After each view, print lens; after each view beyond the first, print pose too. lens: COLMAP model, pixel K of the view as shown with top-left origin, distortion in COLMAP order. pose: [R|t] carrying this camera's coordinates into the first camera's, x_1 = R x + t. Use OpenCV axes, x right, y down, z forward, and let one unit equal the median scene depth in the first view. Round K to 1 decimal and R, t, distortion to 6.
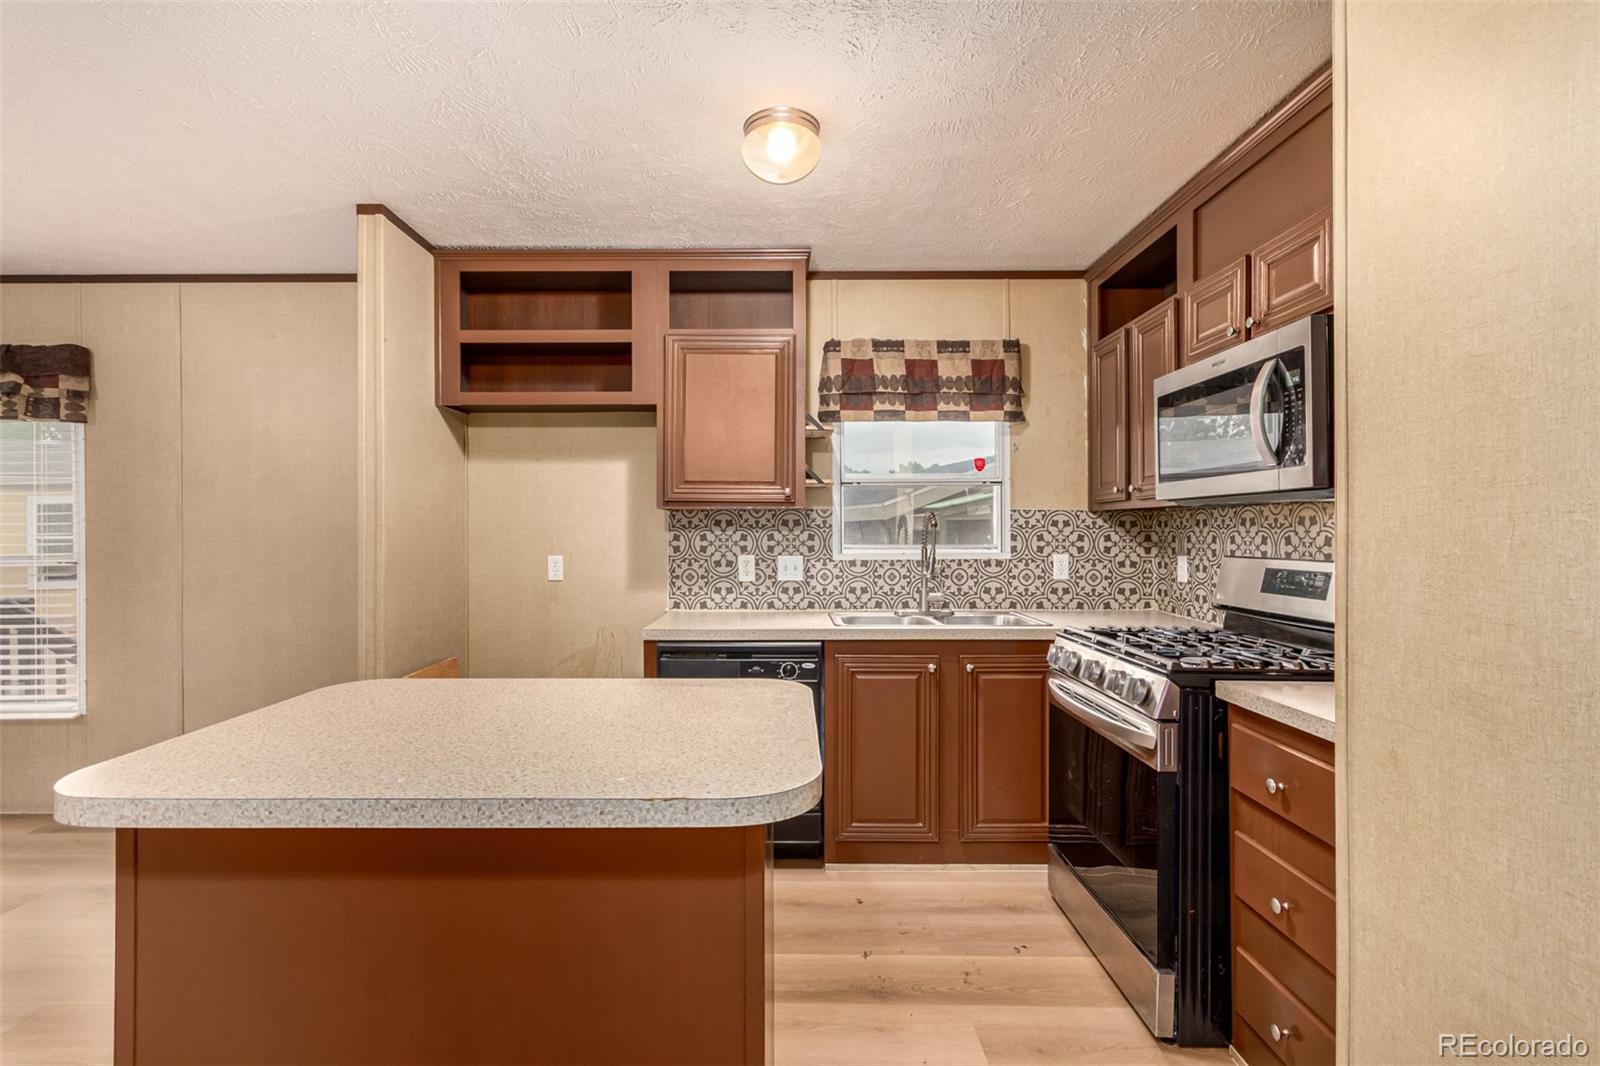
lens RADIAL K [[749.4, 0, 779.0], [0, 749.4, 532.1], [0, 0, 1]] dist [0.004549, 0.000460]
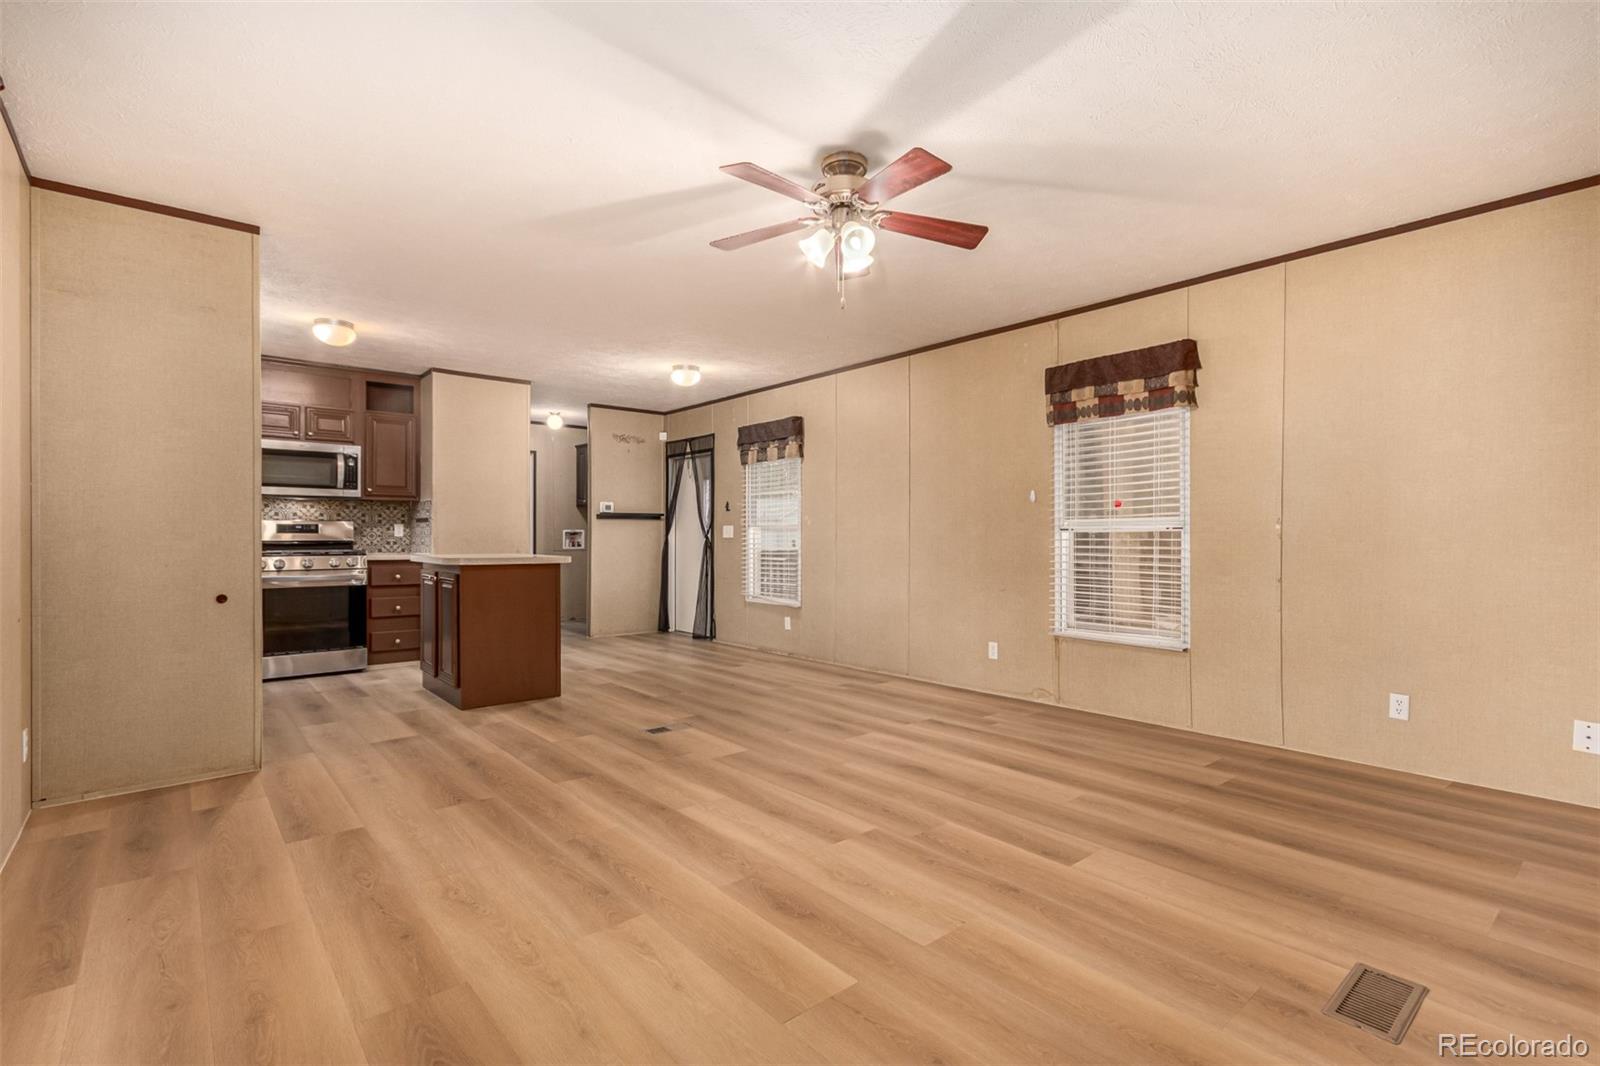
lens RADIAL K [[741.8, 0, 801.0], [0, 741.8, 535.6], [0, 0, 1]] dist [0.005649, 0.000107]
pose [[-0.649971, 0.002415, 0.759955, -1.696628], [0.001113, 0.999997, -0.002225, 0.066363], [-0.759958, -0.000600, -0.649971, 0.909226]]
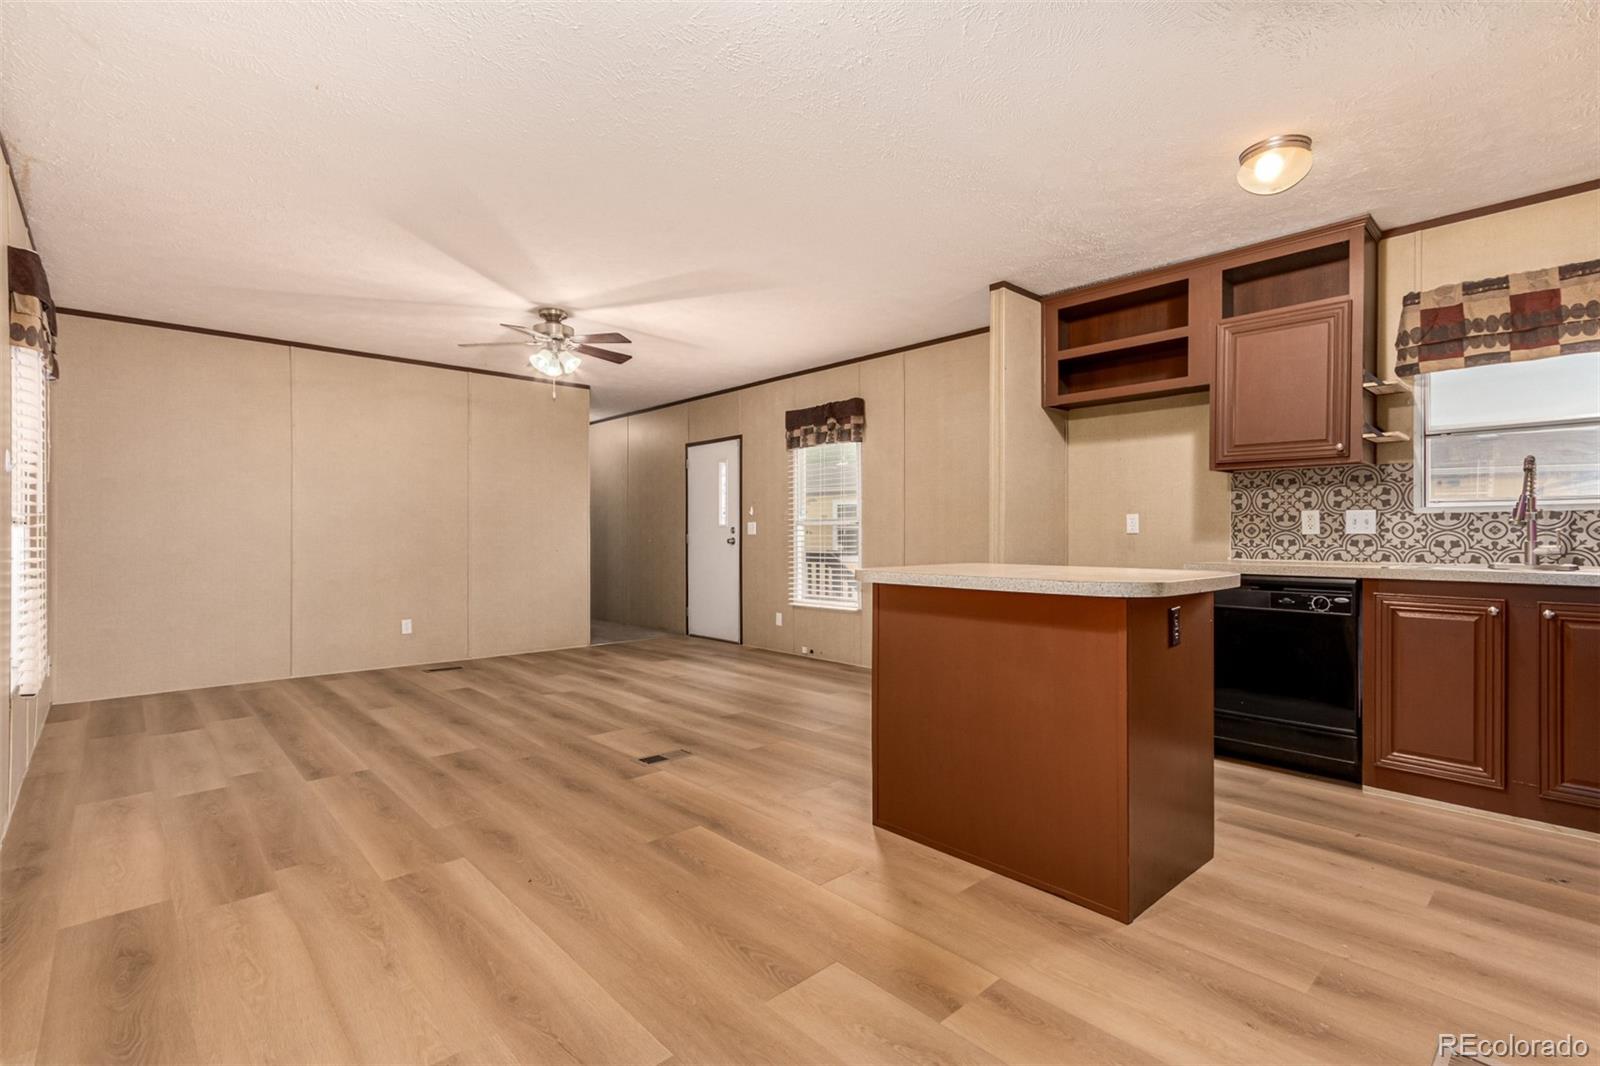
lens RADIAL K [[741.8, 0, 801.0], [0, 741.8, 535.6], [0, 0, 1]] dist [0.005649, 0.000107]
pose [[0.680129, 0.004865, -0.733076, 0.249775], [-0.000502, 0.999981, 0.006171, 0.062475], [0.733092, -0.003829, 0.680118, -0.278422]]
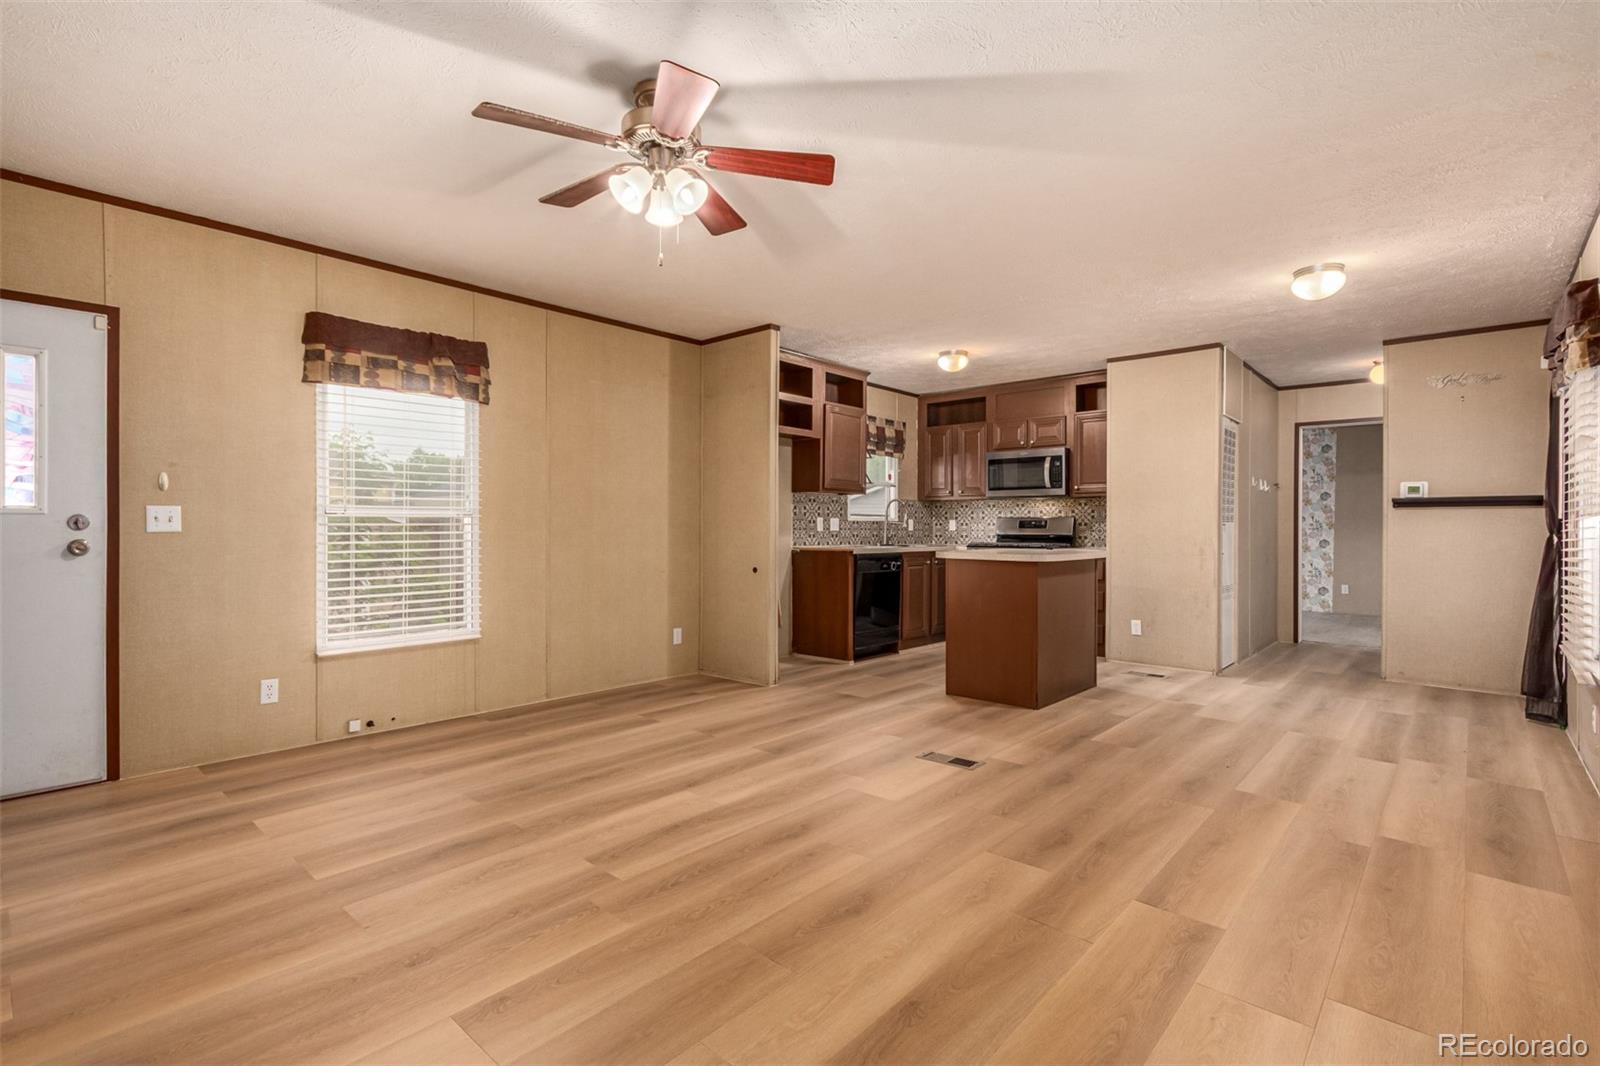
lens RADIAL K [[745.9, 0, 802.5], [0, 745.9, 526.4], [0, 0, 1]] dist [0.008401, 0.000750]
pose [[0.662972, 0.007073, 0.748611, -1.540923], [-0.007222, 0.999969, -0.003051, 0.061357], [-0.748609, -0.003384, 0.663003, -0.241038]]
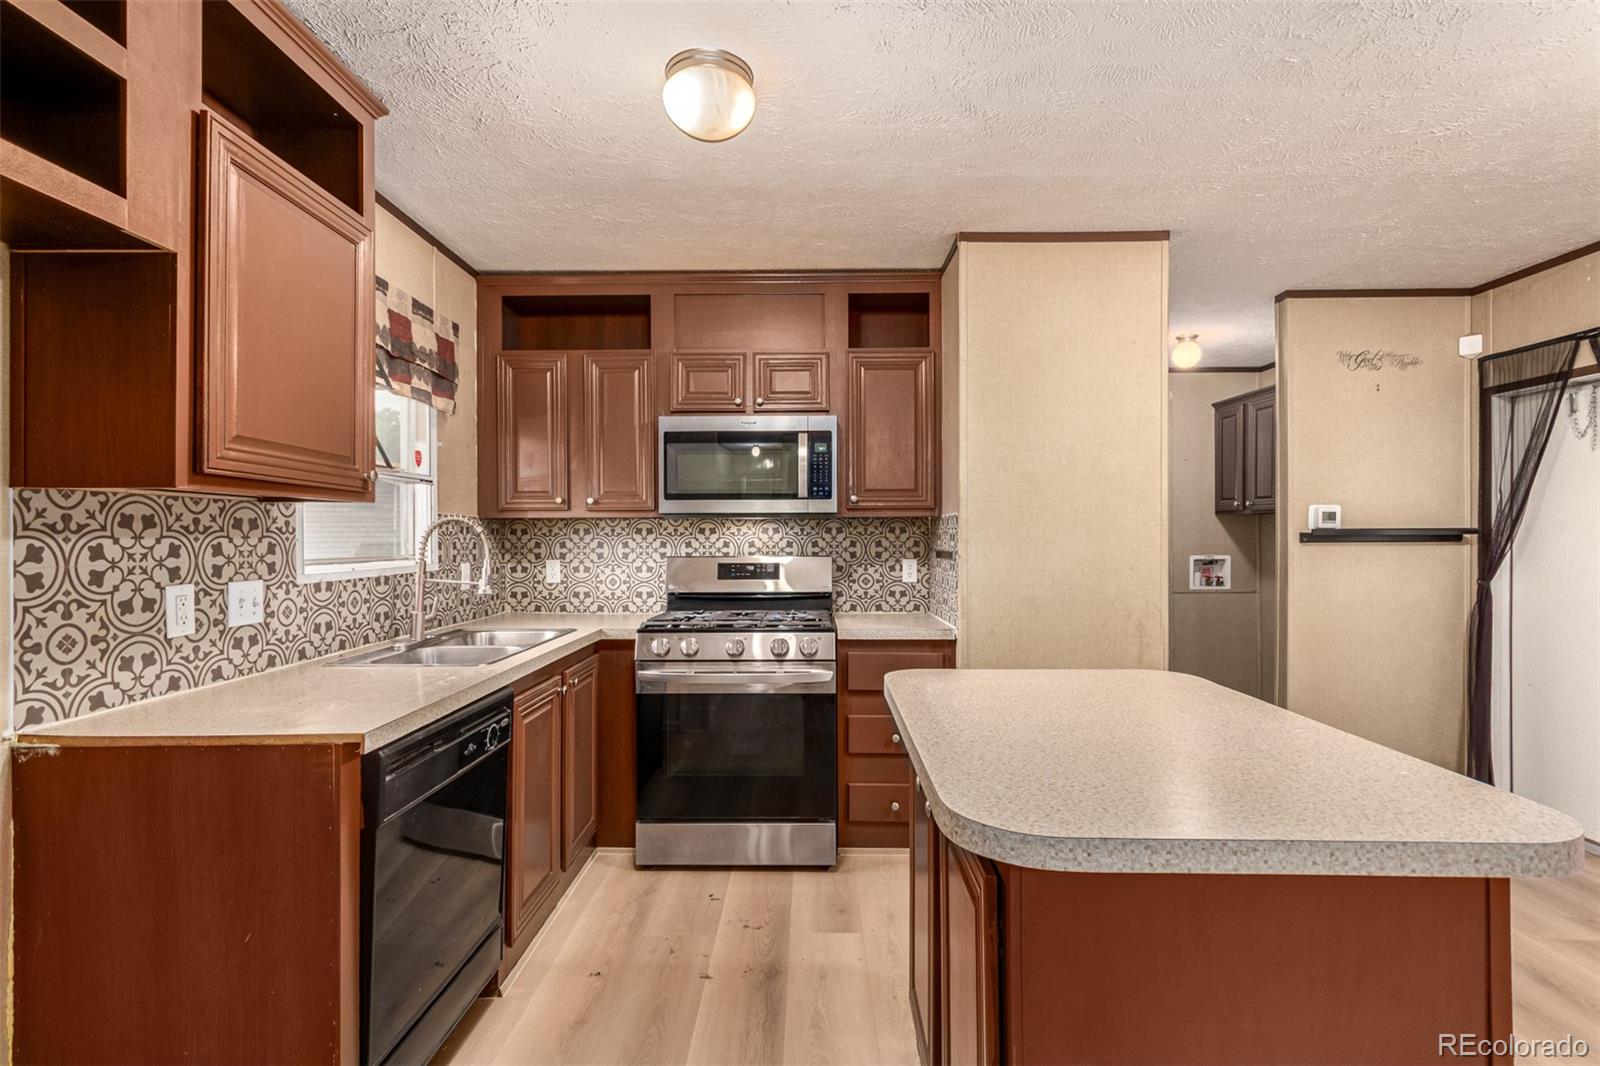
lens RADIAL K [[742.0, 0, 806.4], [0, 742.0, 536.8], [0, 0, 1]] dist [0.011921, 0.000403]
pose [[0.001948, 0.002121, 0.999996, -0.567729], [0.001877, 0.999996, -0.002125, -0.000565], [-0.999996, 0.001882, 0.001944, 0.583030]]
